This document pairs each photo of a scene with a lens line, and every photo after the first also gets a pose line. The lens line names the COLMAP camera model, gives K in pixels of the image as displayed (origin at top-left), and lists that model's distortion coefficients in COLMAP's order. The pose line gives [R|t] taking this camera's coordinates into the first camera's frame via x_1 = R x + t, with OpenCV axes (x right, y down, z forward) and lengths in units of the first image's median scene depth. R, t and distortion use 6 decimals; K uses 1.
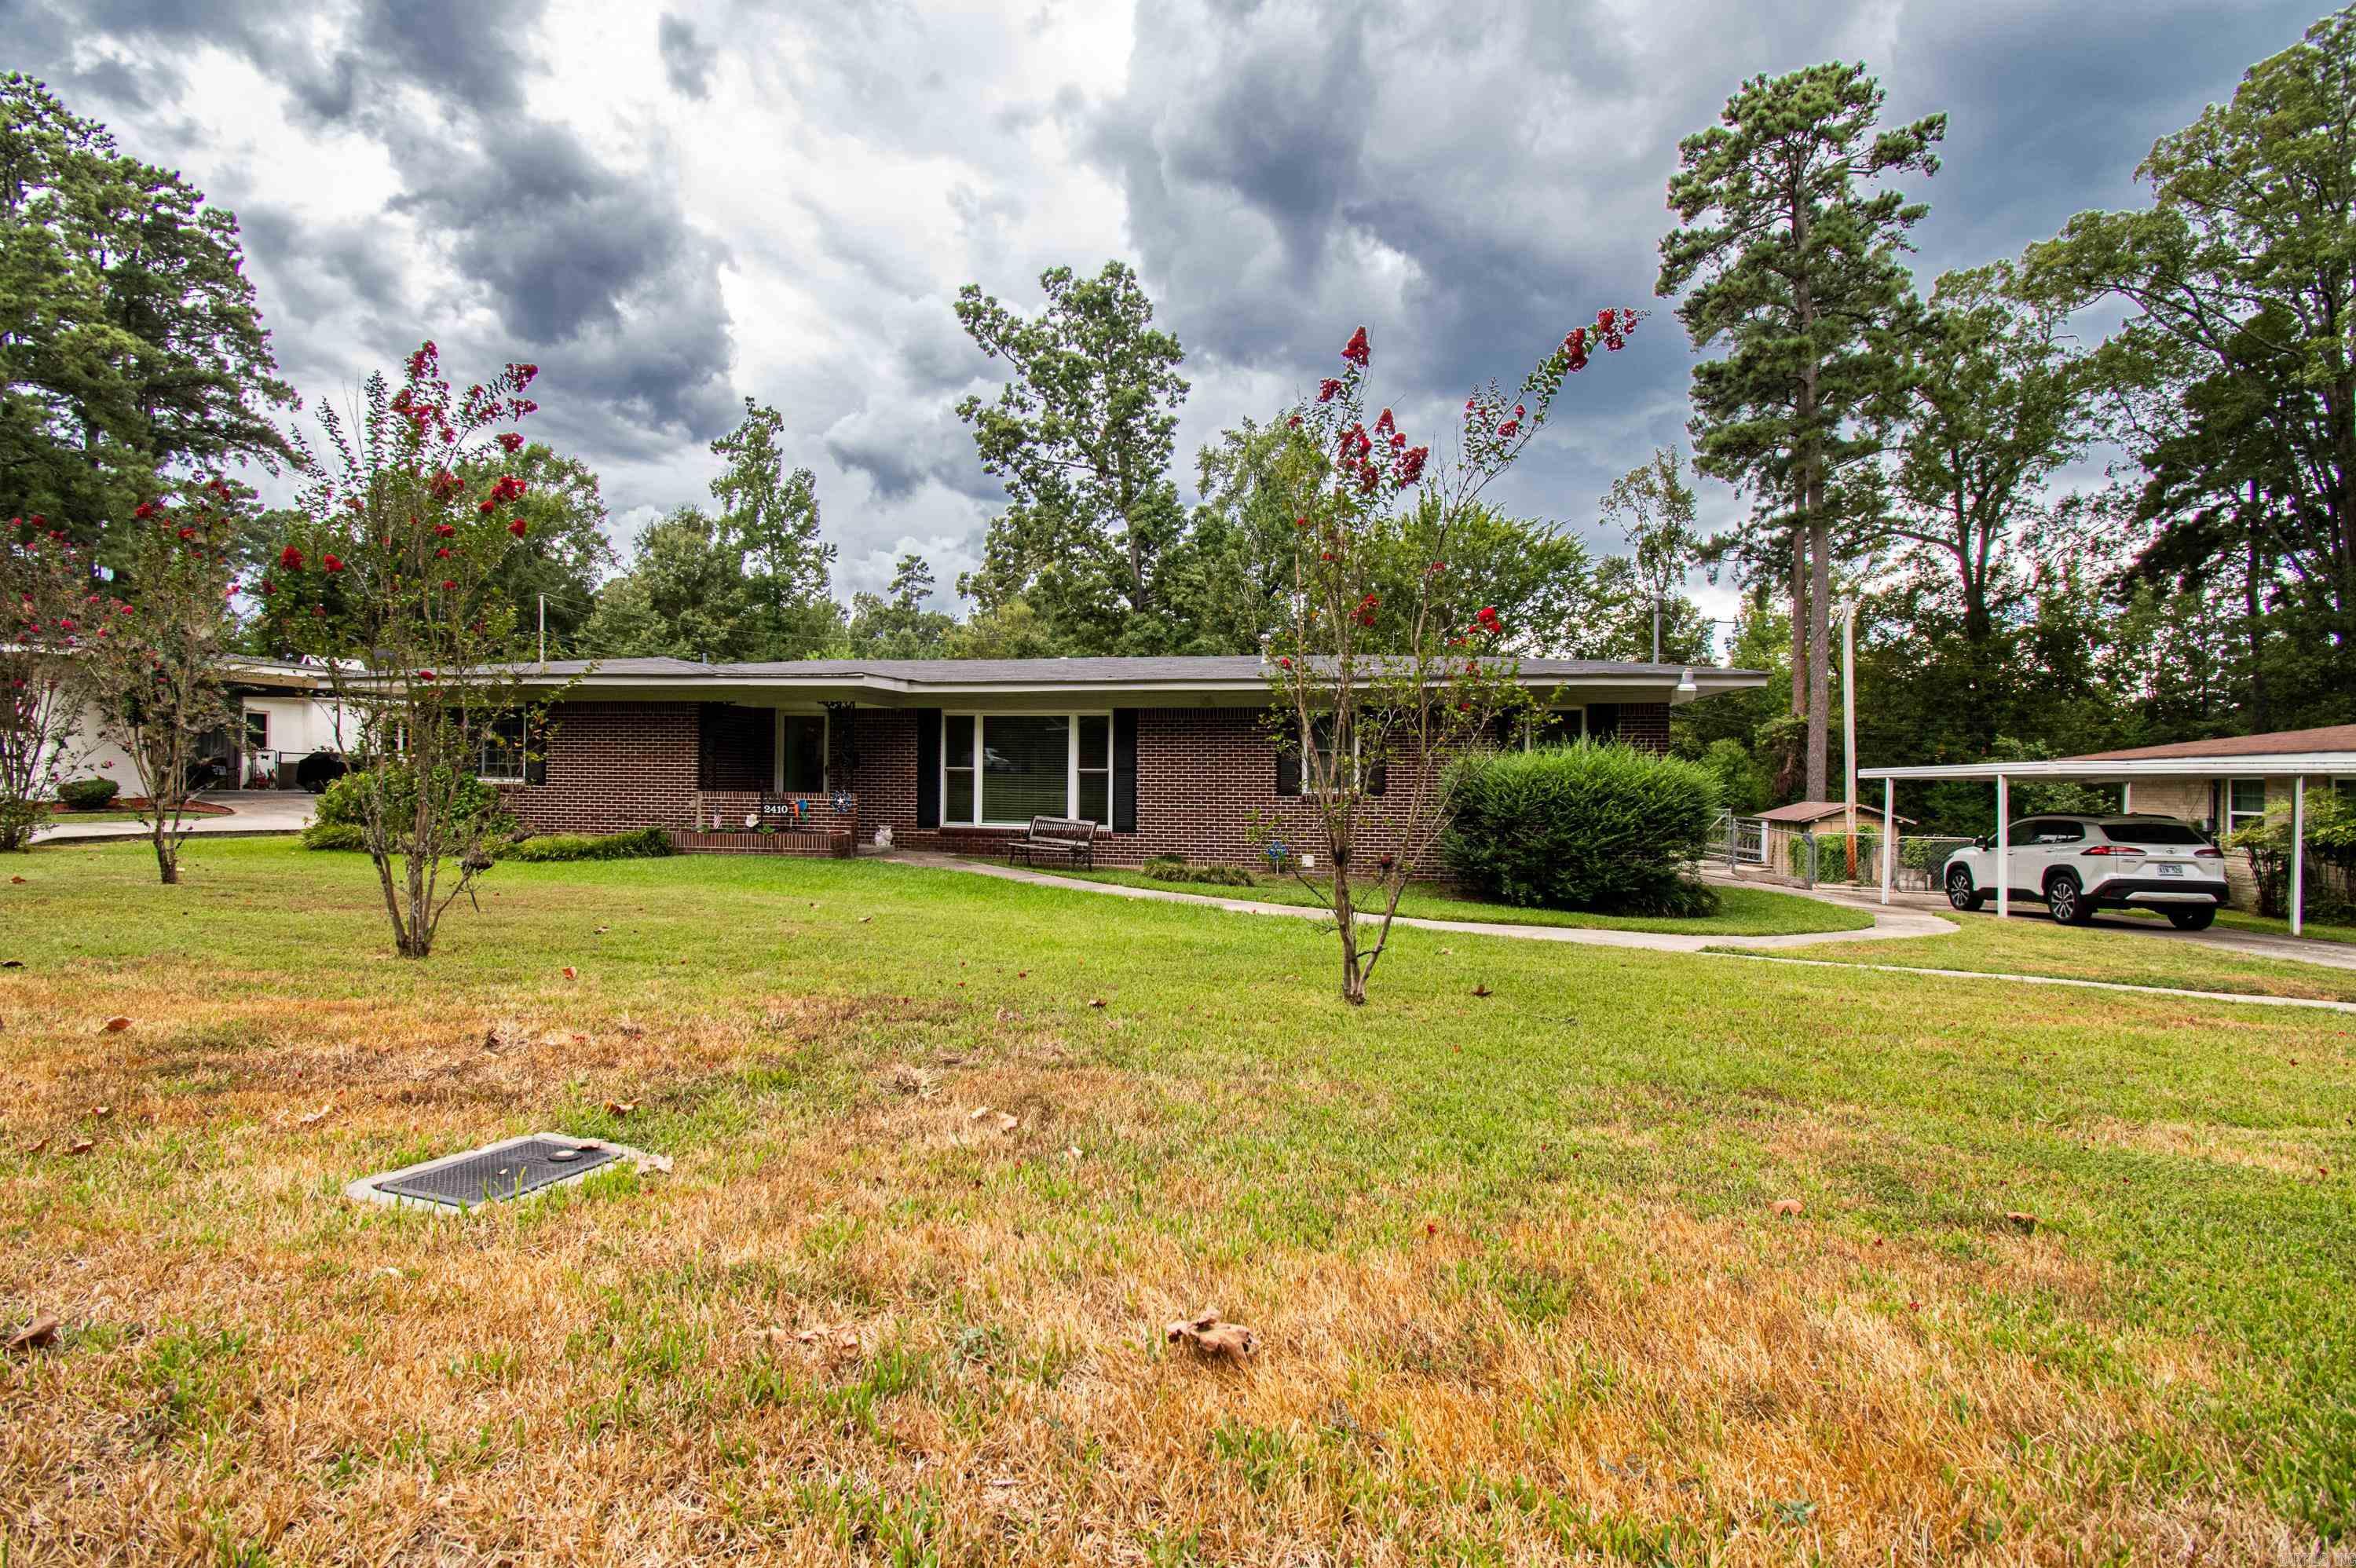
lens RADIAL K [[1080.0, 0, 1178.0], [0, 1080.0, 784.0], [0, 0, 1]] dist [0.024333, -0.034120]
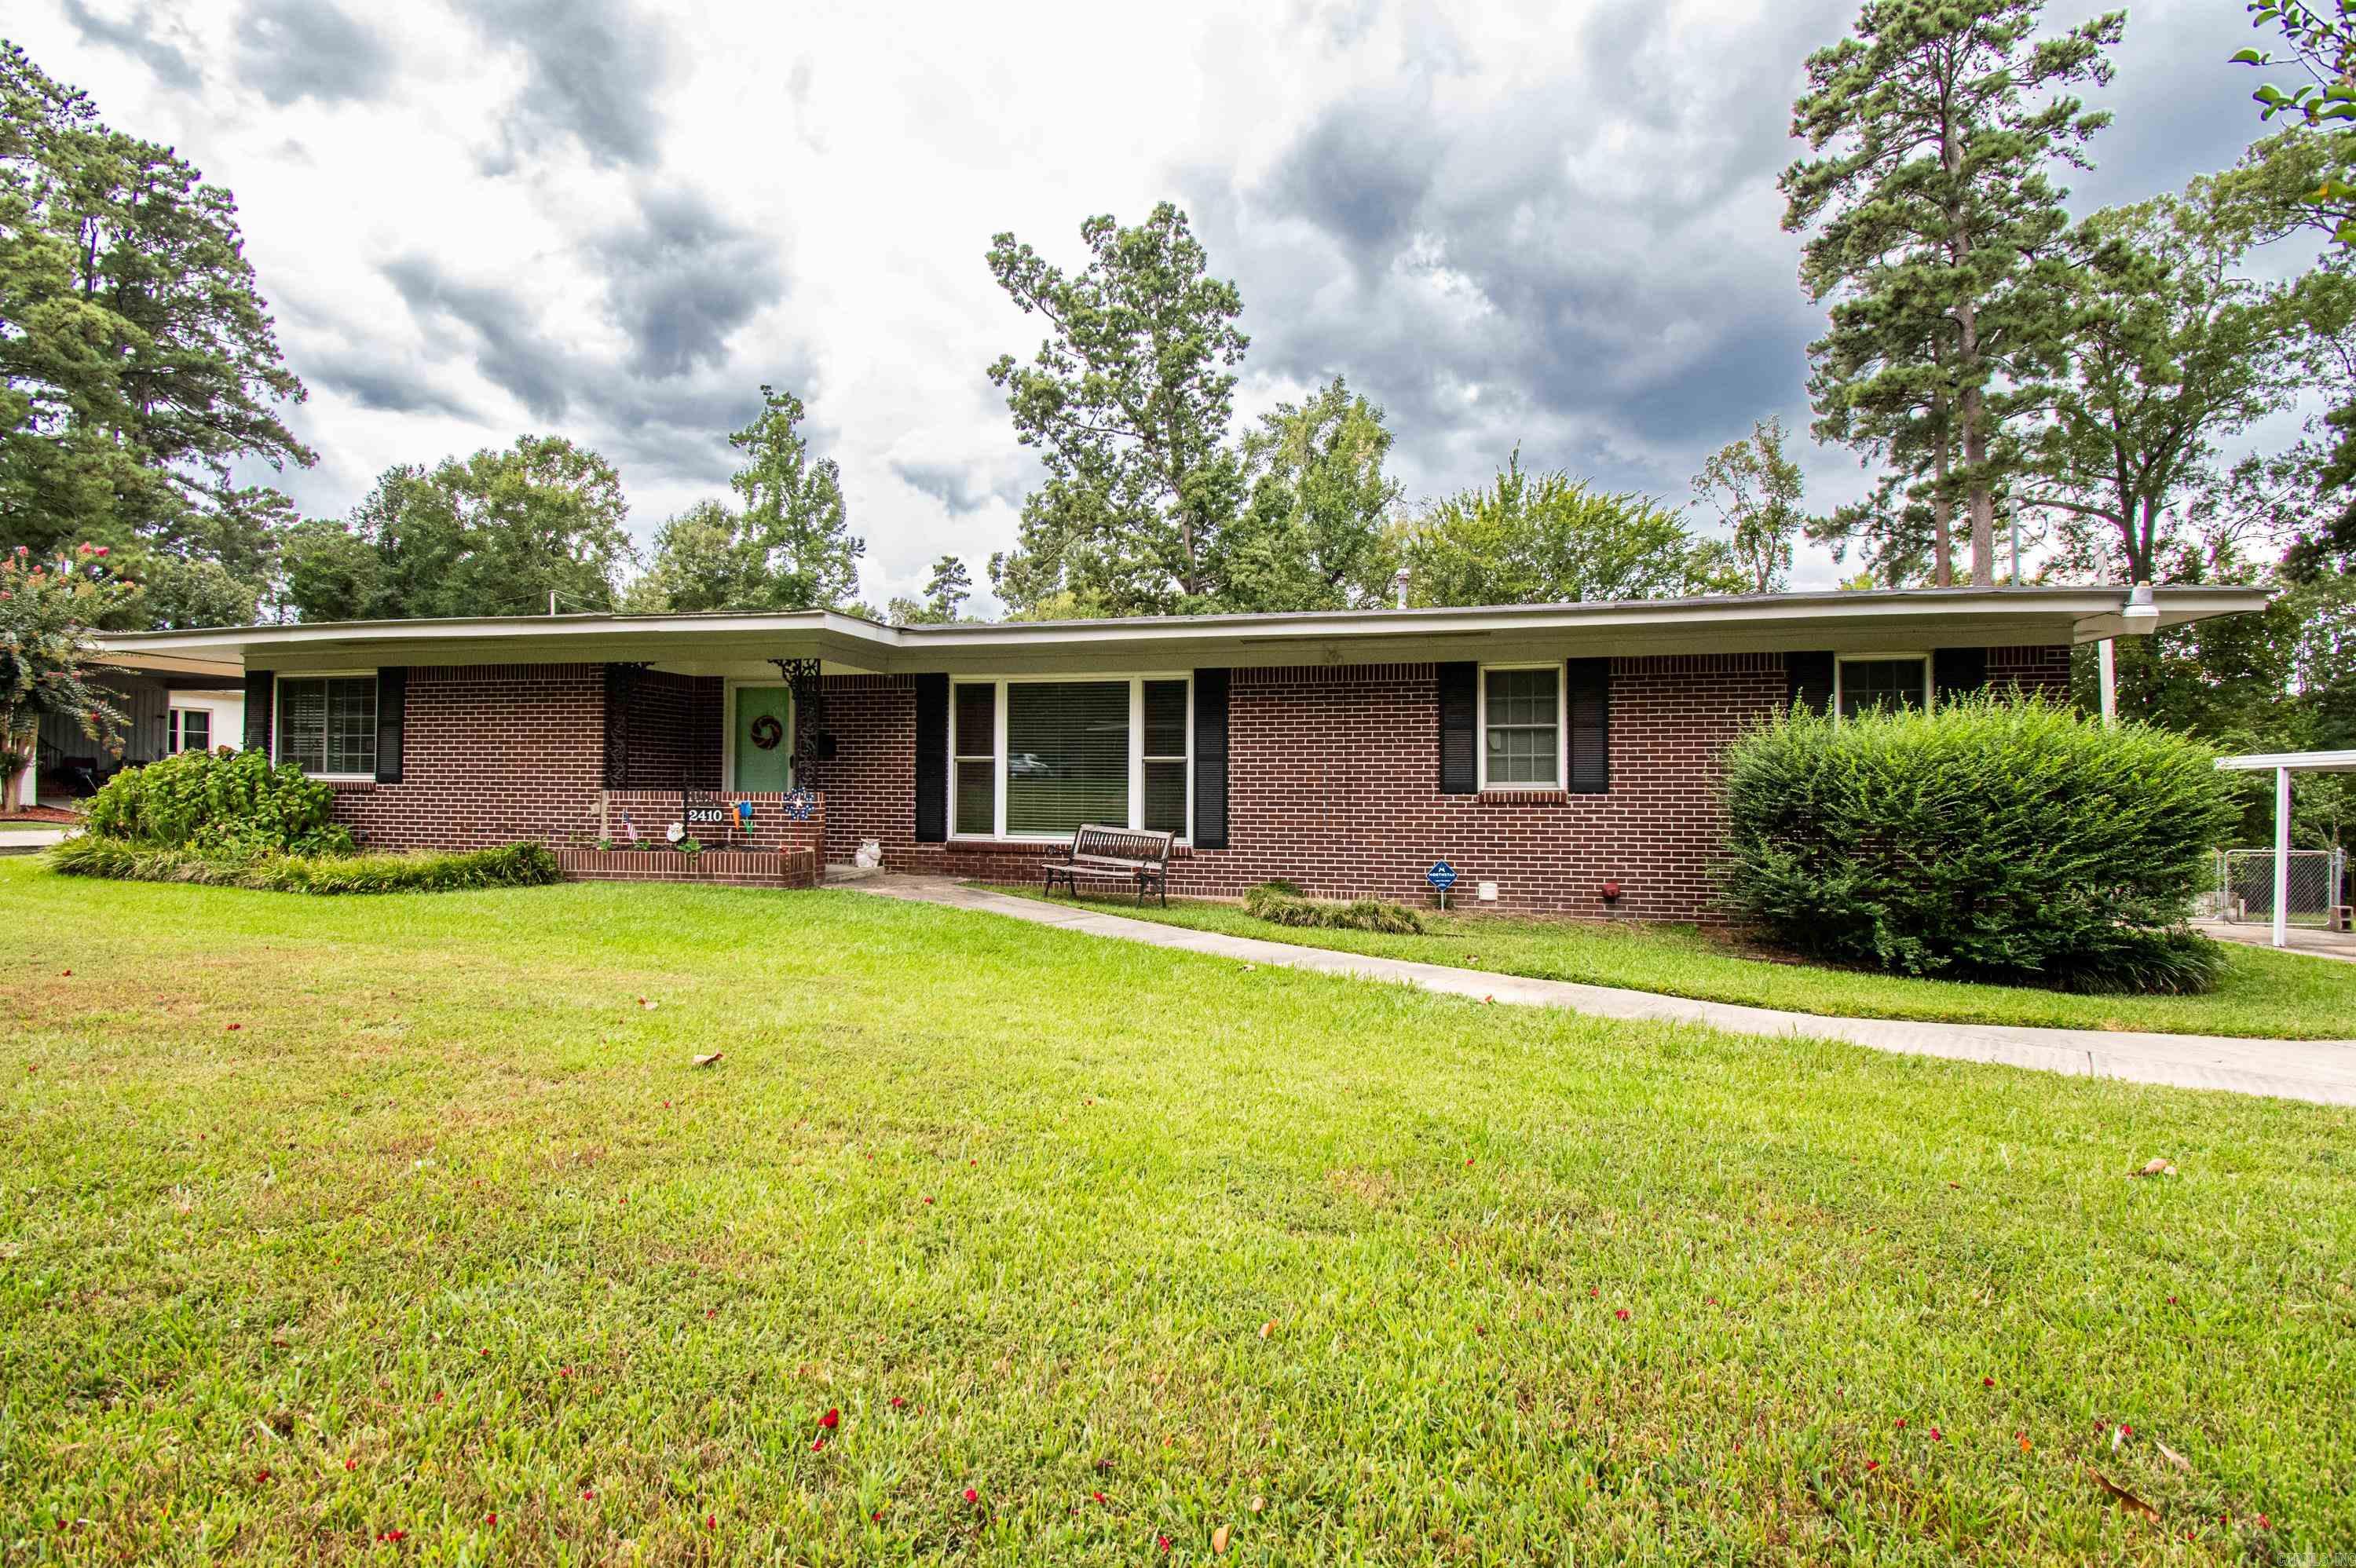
lens RADIAL K [[1032.9, 0, 1168.2], [0, 1032.9, 776.5], [0, 0, 1]] dist [0.020028, -0.026706]
pose [[0.999193, -0.004265, -0.039944, -0.022933], [0.003477, 0.999798, -0.019780, 0.005474], [0.040020, 0.019625, 0.999006, 0.155684]]
